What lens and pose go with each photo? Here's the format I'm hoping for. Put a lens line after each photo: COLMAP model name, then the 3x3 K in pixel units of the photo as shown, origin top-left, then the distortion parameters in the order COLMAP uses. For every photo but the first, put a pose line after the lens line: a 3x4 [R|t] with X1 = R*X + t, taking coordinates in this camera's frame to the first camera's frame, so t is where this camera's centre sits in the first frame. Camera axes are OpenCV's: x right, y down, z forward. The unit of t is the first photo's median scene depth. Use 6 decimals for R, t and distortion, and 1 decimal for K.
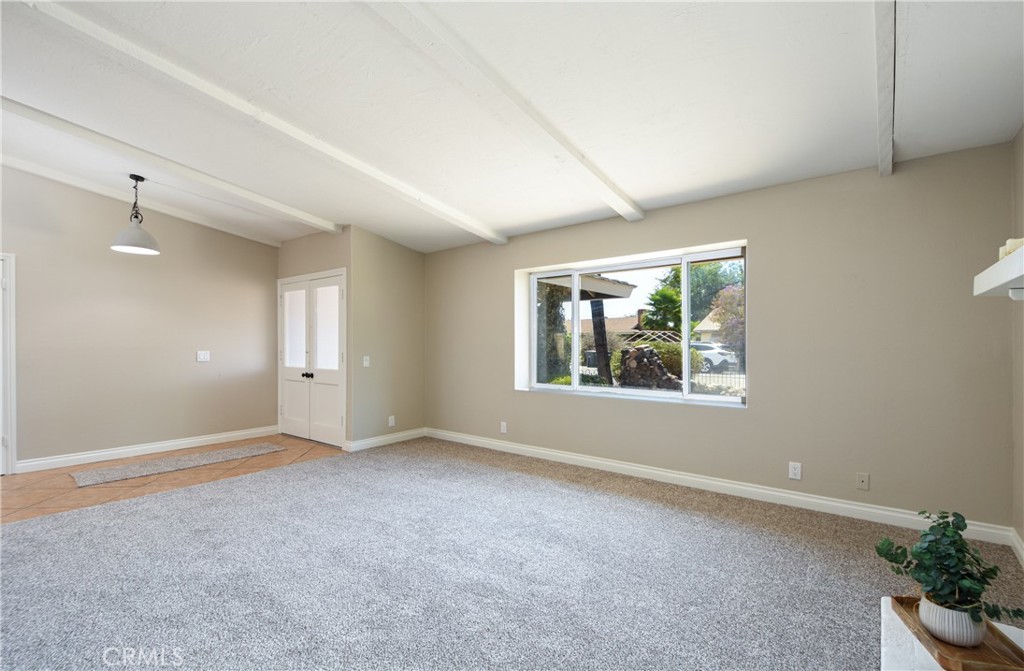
lens RADIAL K [[475.7, 0, 539.3], [0, 475.7, 336.7], [0, 0, 1]] dist [0.021106, -0.020947]
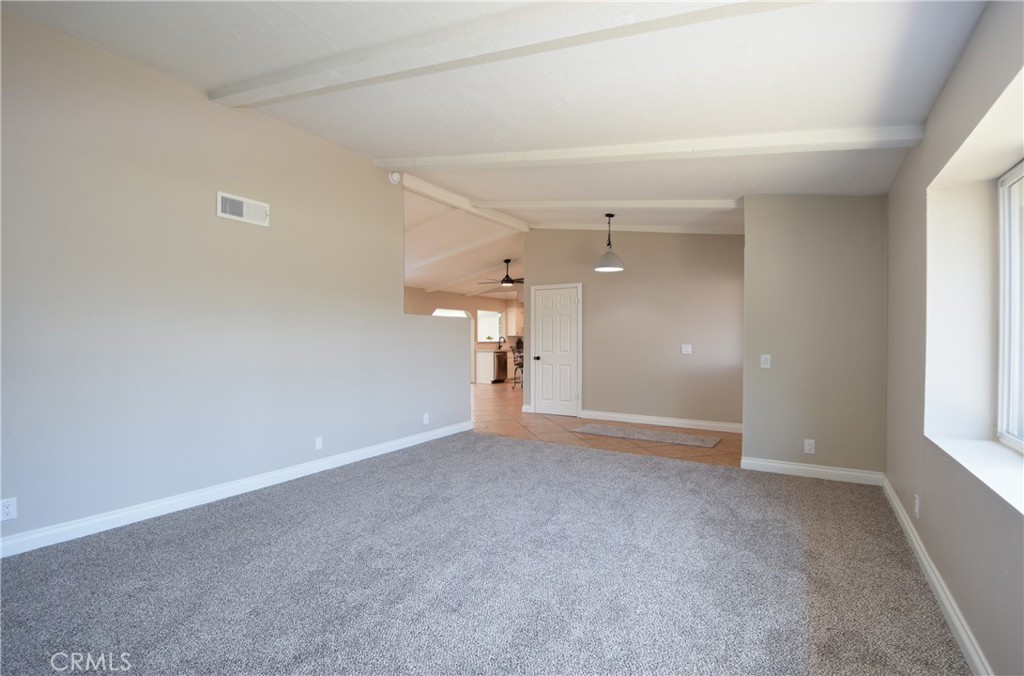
lens RADIAL K [[465.6, 0, 512.0], [0, 465.6, 338.0], [0, 0, 1]] dist [0.028118, -0.030021]
pose [[0.065446, 0.002951, -0.997852, 0.480283], [0.009426, 0.999949, 0.003576, 0.008001], [0.997812, -0.009640, 0.065415, 0.665848]]
